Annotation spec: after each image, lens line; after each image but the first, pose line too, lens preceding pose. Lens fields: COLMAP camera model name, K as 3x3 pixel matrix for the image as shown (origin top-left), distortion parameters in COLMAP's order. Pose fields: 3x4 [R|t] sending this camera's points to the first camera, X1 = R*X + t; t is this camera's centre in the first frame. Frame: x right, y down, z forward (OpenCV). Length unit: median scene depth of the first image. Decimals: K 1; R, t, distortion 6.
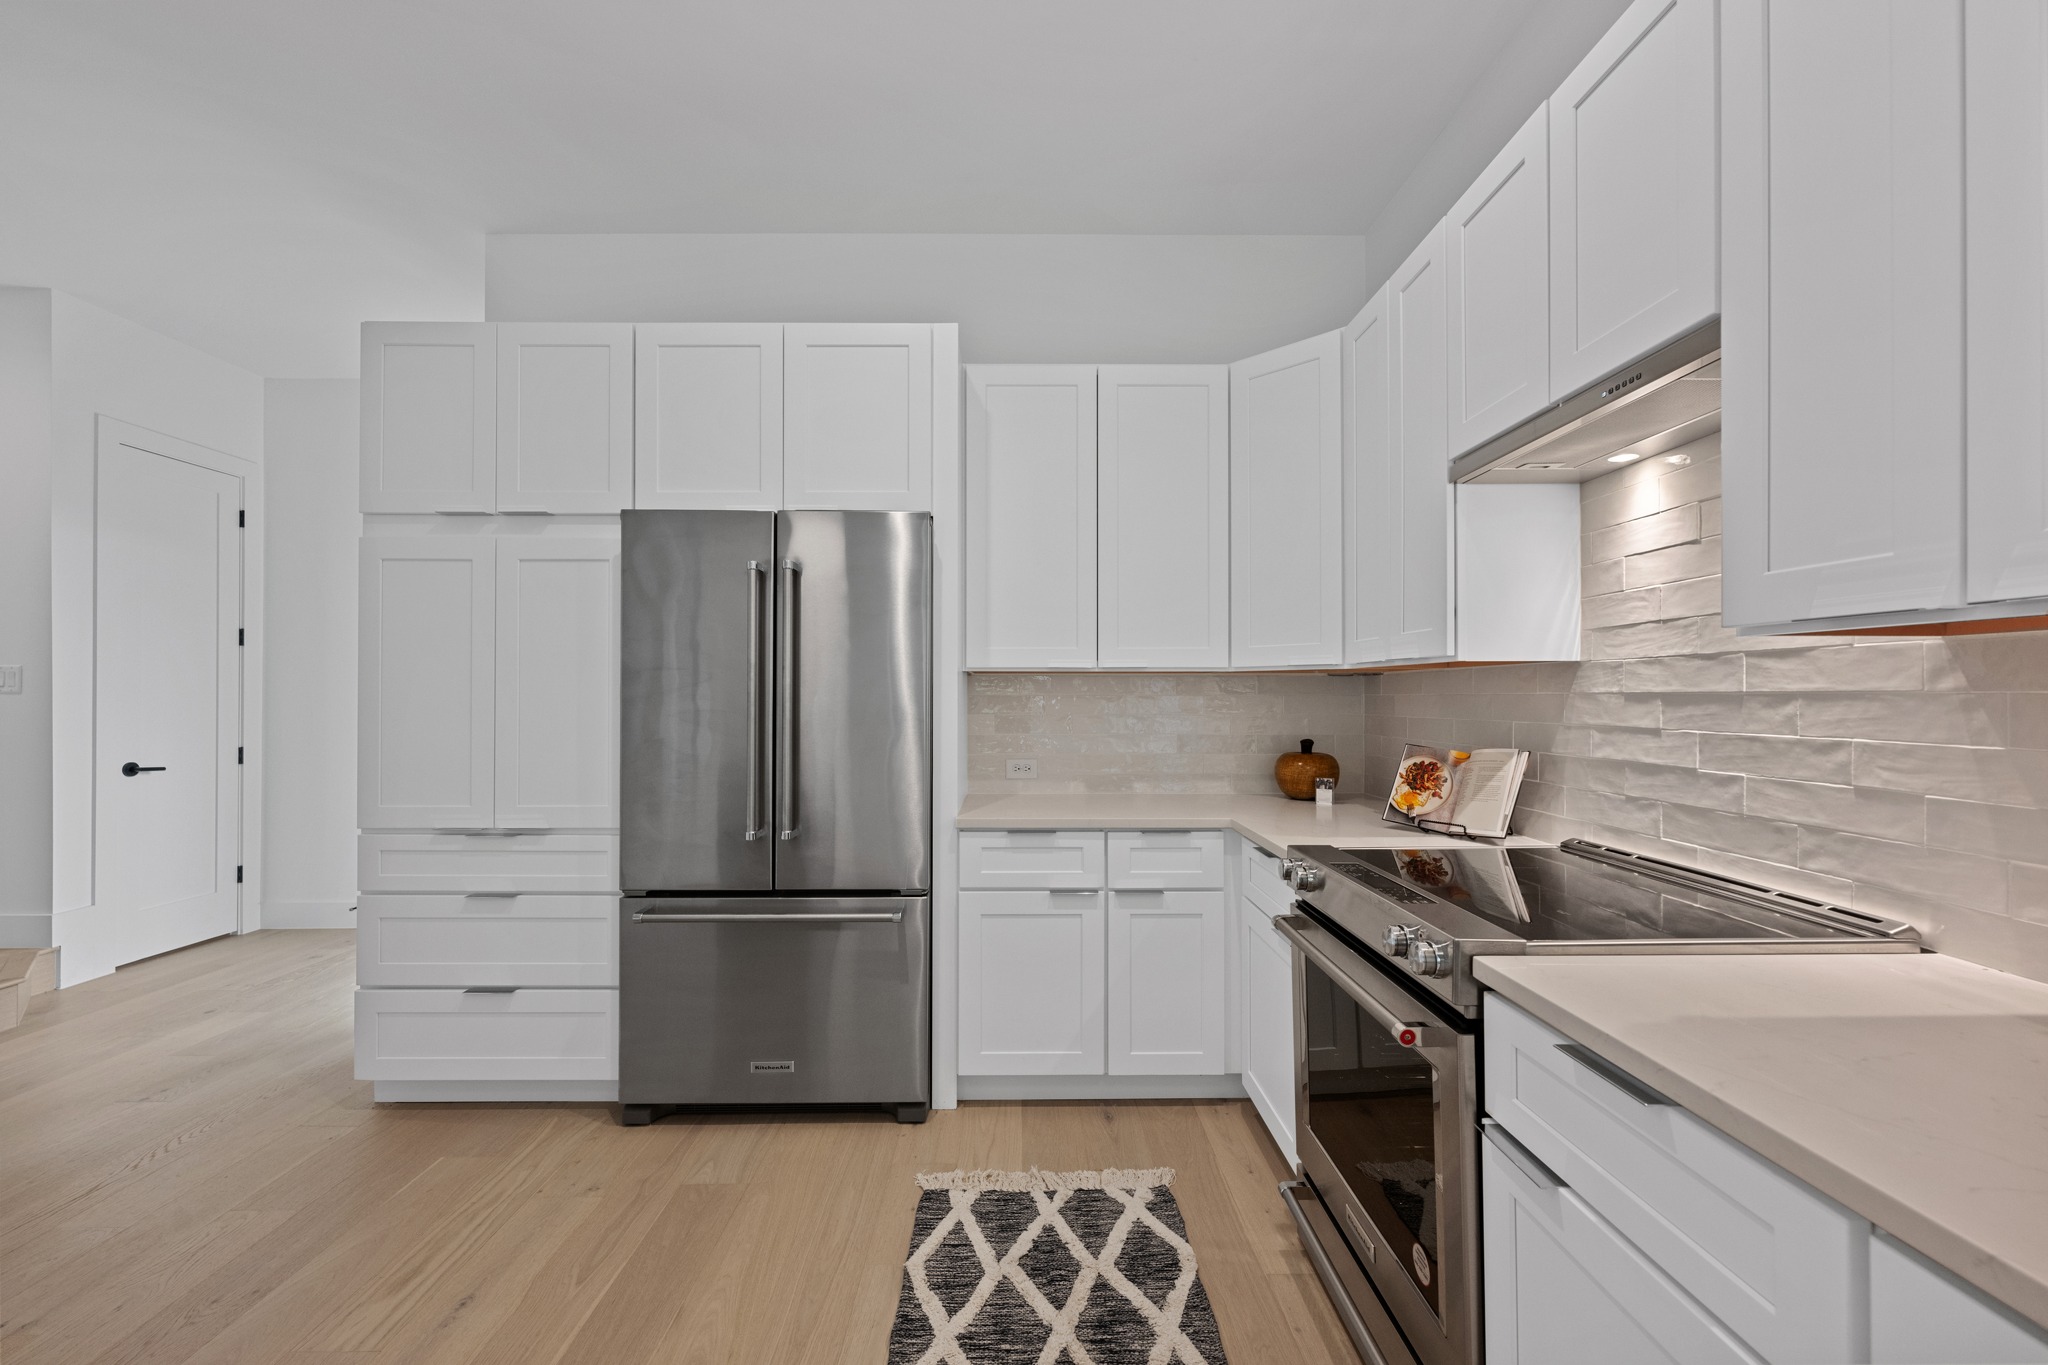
lens RADIAL K [[825.5, 0, 1018.1], [0, 825.5, 691.8], [0, 0, 1]] dist [0.000056, 0.000411]
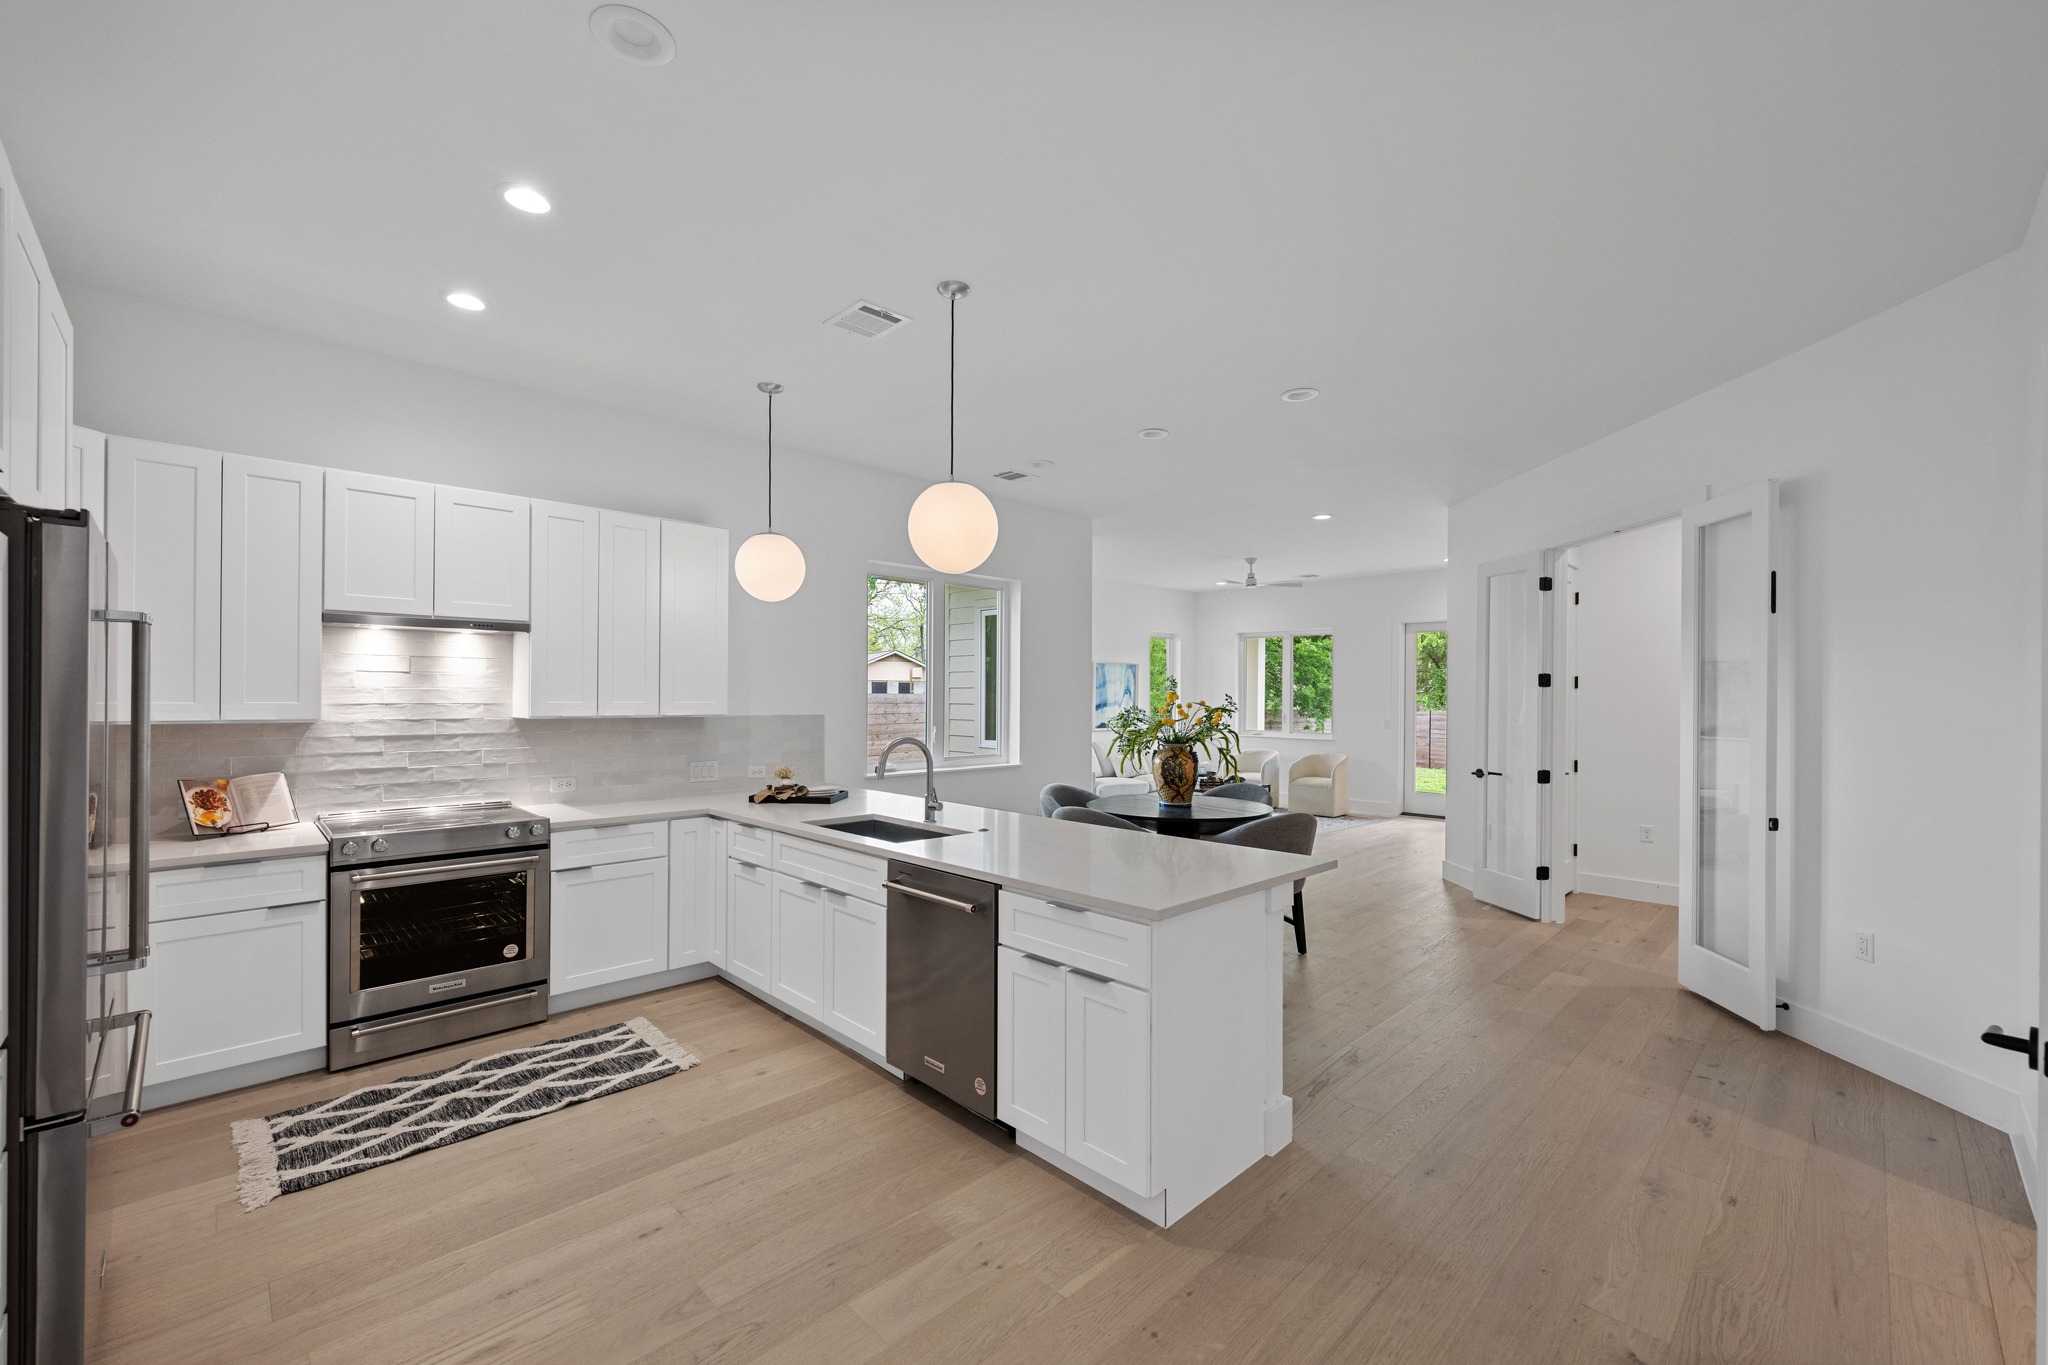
lens RADIAL K [[825.5, 0, 1016.0], [0, 825.5, 696.4], [0, 0, 1]] dist [0.000056, 0.000411]
pose [[-0.691511, -0.004785, 0.722350, -1.849113], [-0.009300, 0.999954, -0.002278, -0.106520], [-0.722306, -0.008293, -0.691524, 1.189985]]
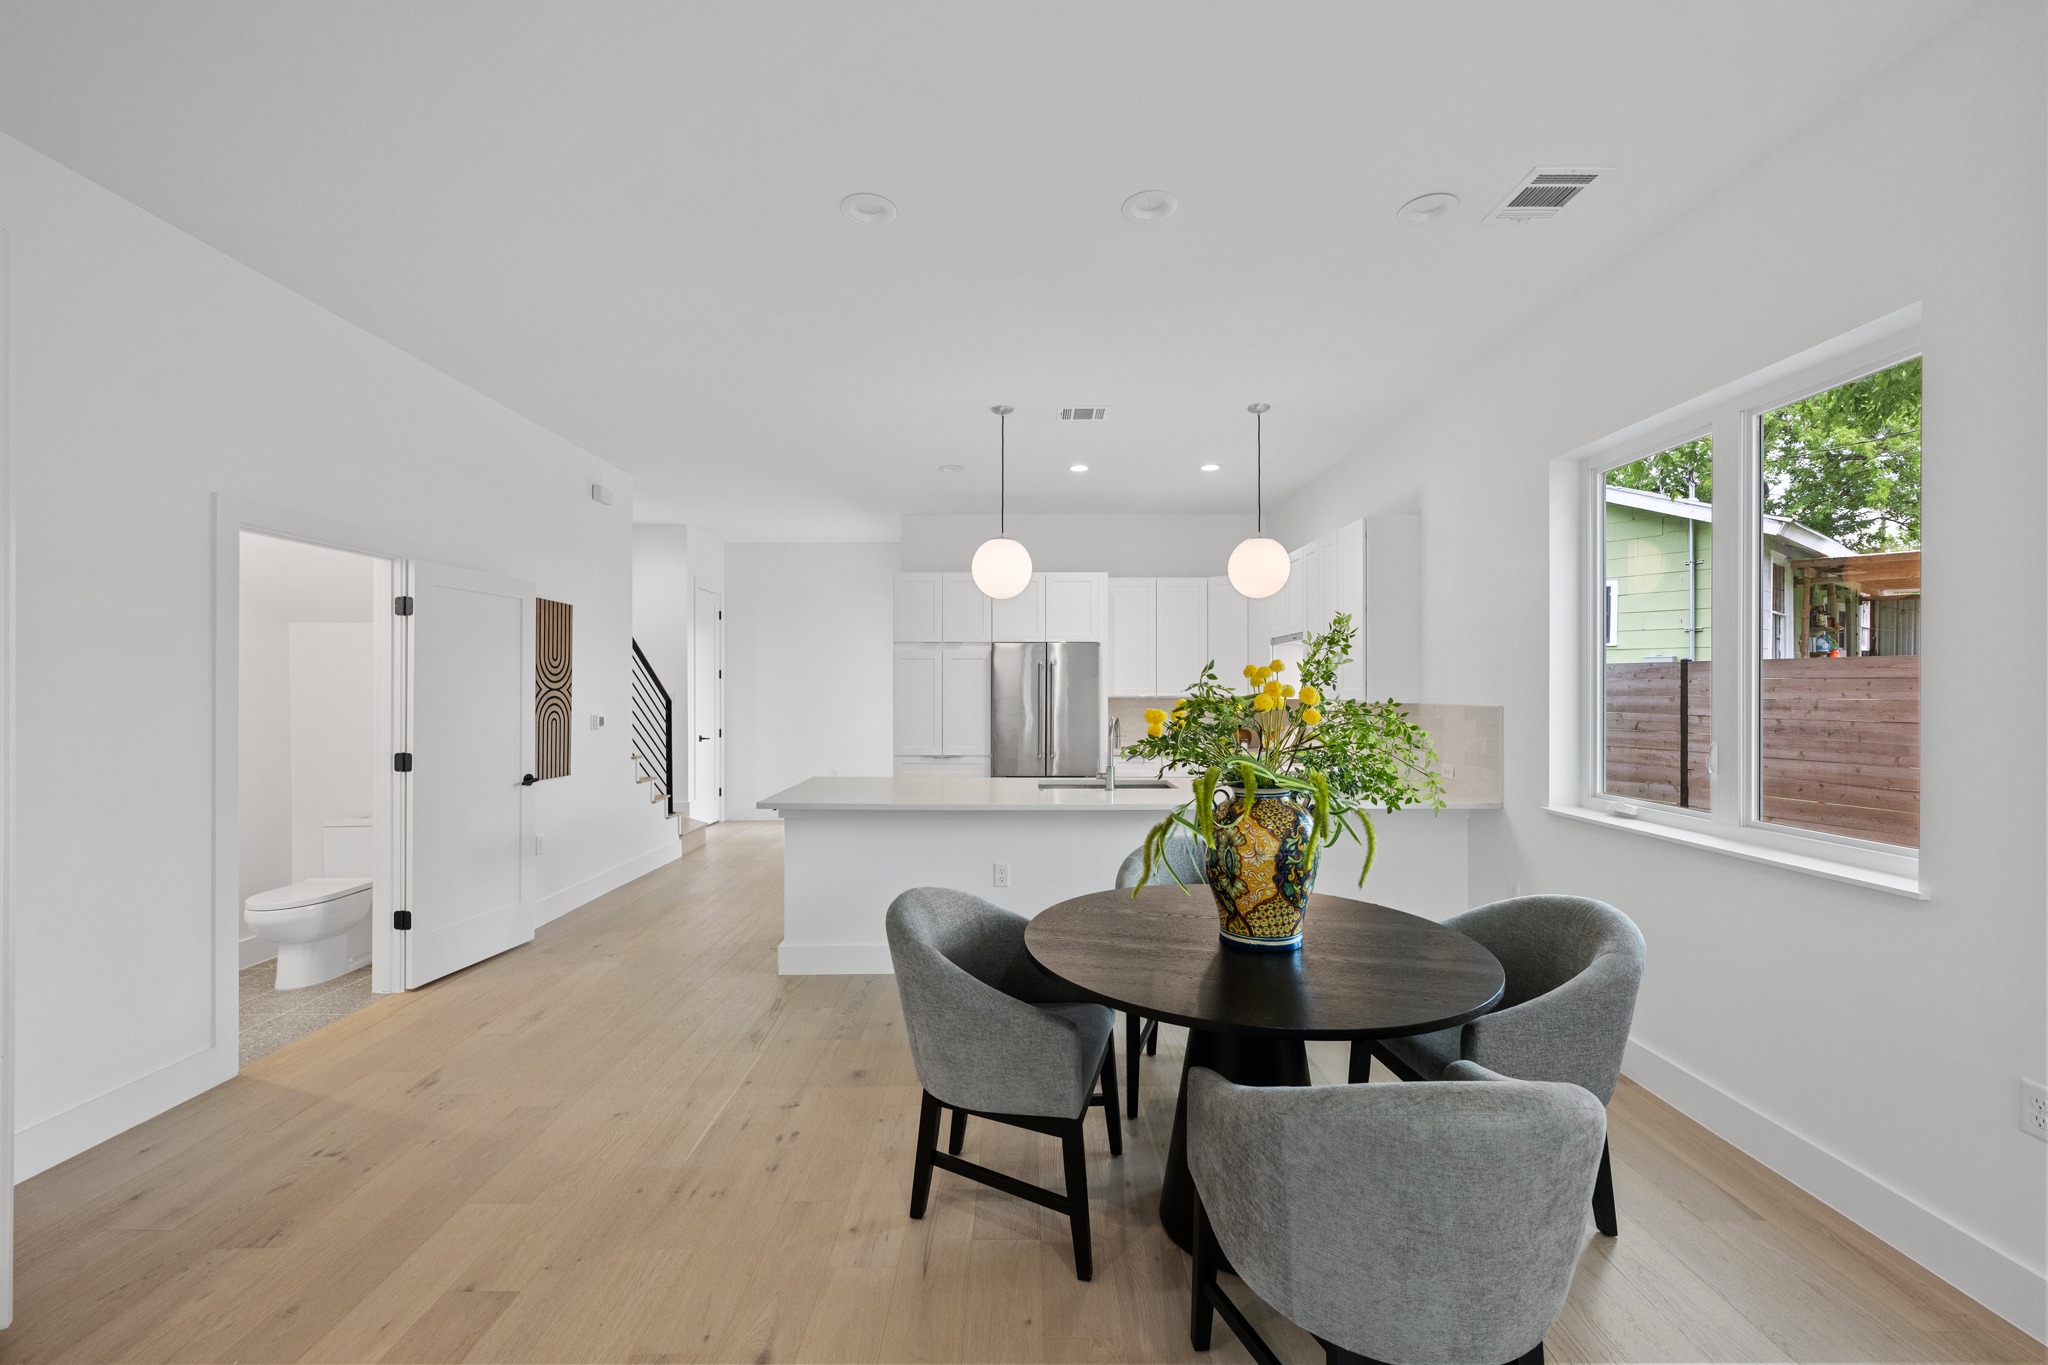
lens RADIAL K [[825.5, 0, 1031.4], [0, 825.5, 702.1], [0, 0, 1]] dist [0.000056, 0.000411]
pose [[0.999848, -0.000042, 0.017422, -0.501278], [-0.000356, 0.999739, 0.022862, -0.100492], [-0.017418, -0.022865, 0.999587, -2.352754]]
